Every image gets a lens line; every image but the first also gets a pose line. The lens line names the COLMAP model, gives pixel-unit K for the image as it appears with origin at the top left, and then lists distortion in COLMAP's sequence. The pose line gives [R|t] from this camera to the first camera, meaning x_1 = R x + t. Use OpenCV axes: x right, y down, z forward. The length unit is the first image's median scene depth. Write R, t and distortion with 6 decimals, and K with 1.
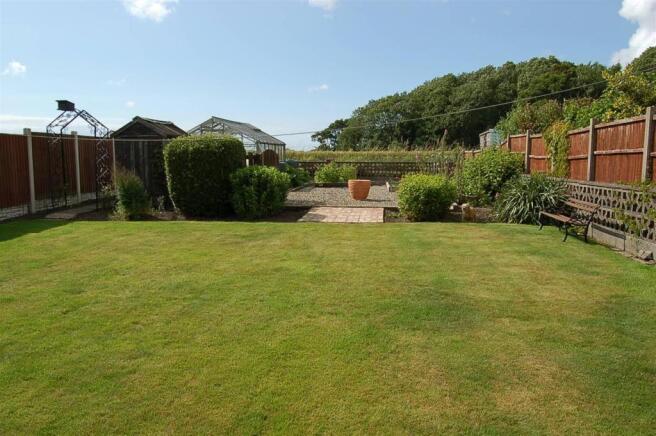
lens RADIAL K [[514.6, 0, 328.0], [0, 514.6, 219.1], [0, 0, 1]] dist [-0.076767, 0.008151]
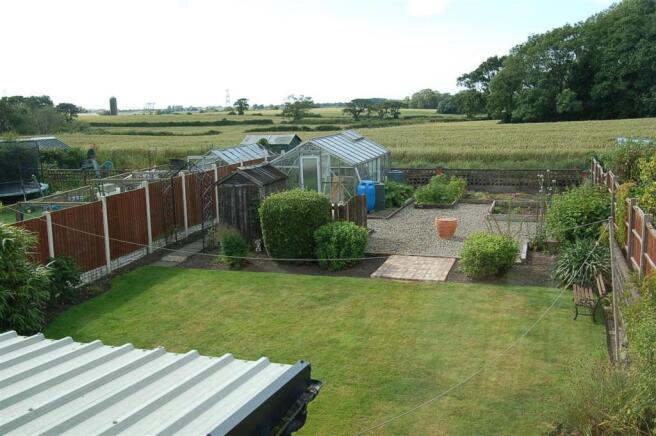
lens RADIAL K [[659.7, 0, 327.9], [0, 659.7, 218.0], [0, 0, 1]] dist [-0.056682, 0.000000]
pose [[0.974904, 0.009339, -0.222431, 0.147139], [0.000765, 0.998973, 0.045294, -0.162029], [0.222626, -0.044327, 0.973896, -0.381555]]
